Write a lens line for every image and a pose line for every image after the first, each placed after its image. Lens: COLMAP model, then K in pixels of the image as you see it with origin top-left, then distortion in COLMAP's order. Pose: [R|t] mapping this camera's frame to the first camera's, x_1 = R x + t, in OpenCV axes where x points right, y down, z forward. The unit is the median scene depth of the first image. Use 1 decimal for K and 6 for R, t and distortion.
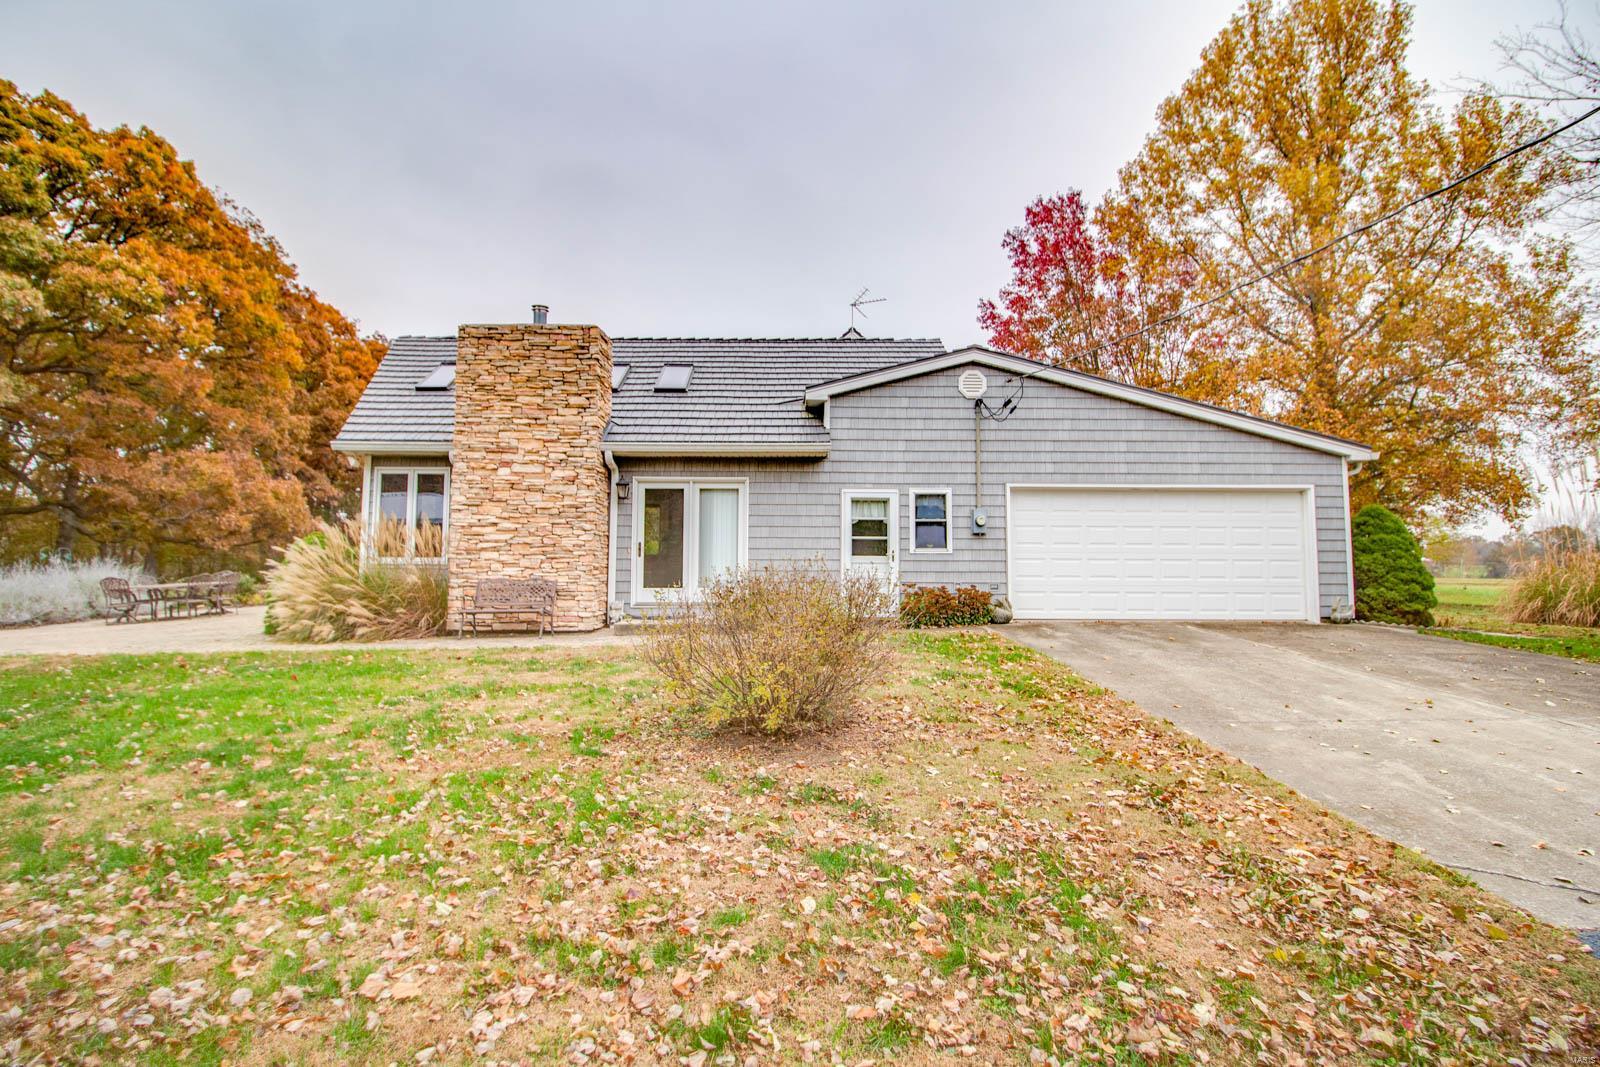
lens RADIAL K [[759.9, 0, 805.2], [0, 759.9, 518.3], [0, 0, 1]] dist [-0.001216, -0.012472]
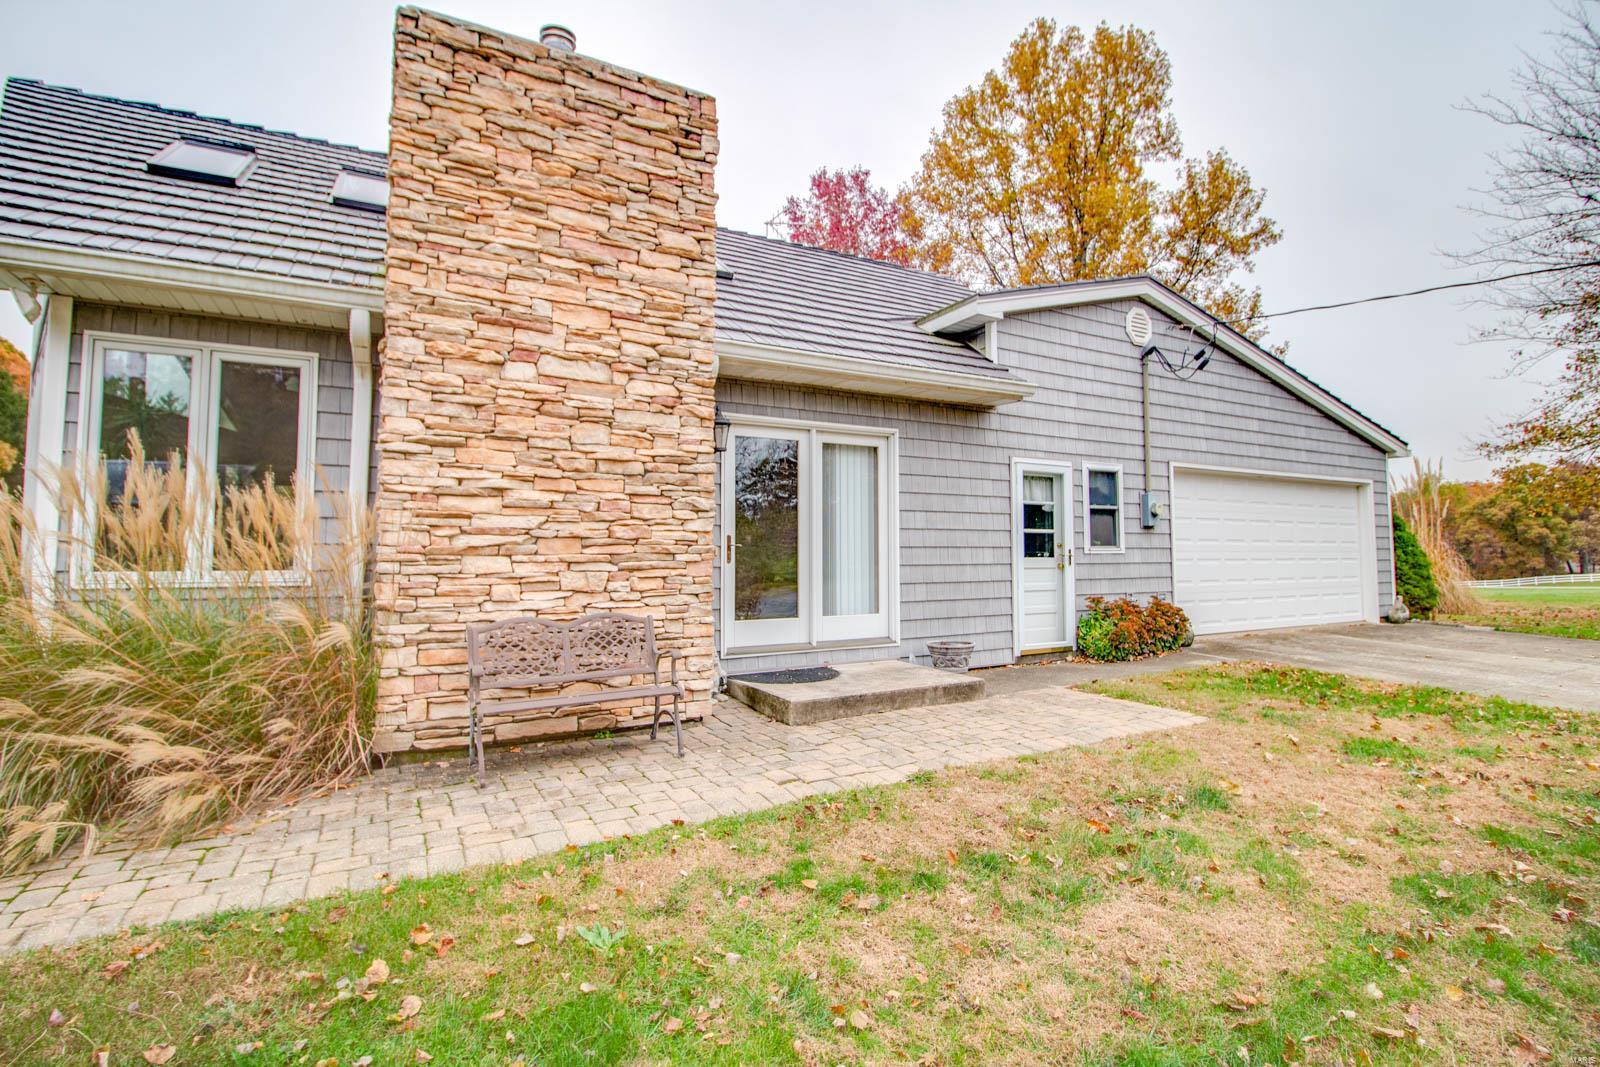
lens RADIAL K [[759.9, 0, 805.2], [0, 759.9, 518.3], [0, 0, 1]] dist [-0.001216, -0.012472]
pose [[0.879231, 0.016394, 0.476114, -0.427579], [-0.020435, 0.999786, 0.003310, 0.016532], [-0.475957, -0.012640, 0.879378, 0.503291]]
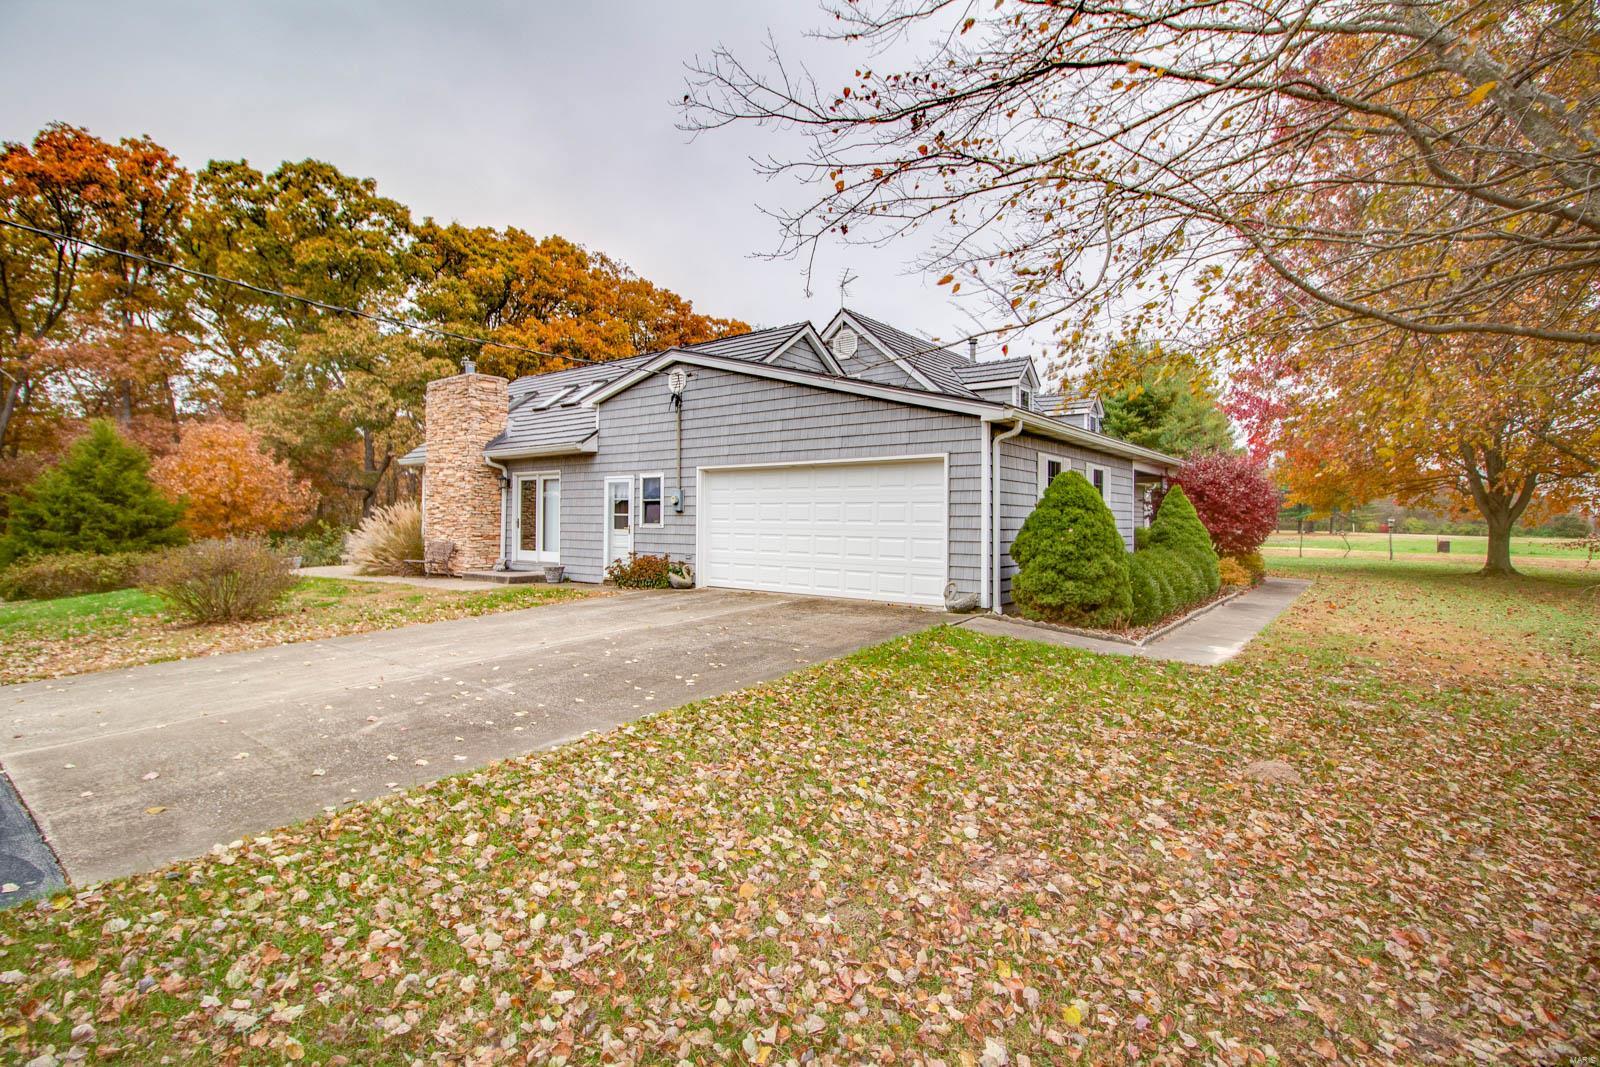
lens RADIAL K [[766.8, 0, 795.1], [0, 766.8, 517.5], [0, 0, 1]] dist [0.001046, -0.000022]
pose [[0.776658, 0.000154, -0.629922, 1.106349], [0.031342, 0.998752, 0.038888, -0.009848], [0.629142, -0.049946, 0.775684, 0.204023]]
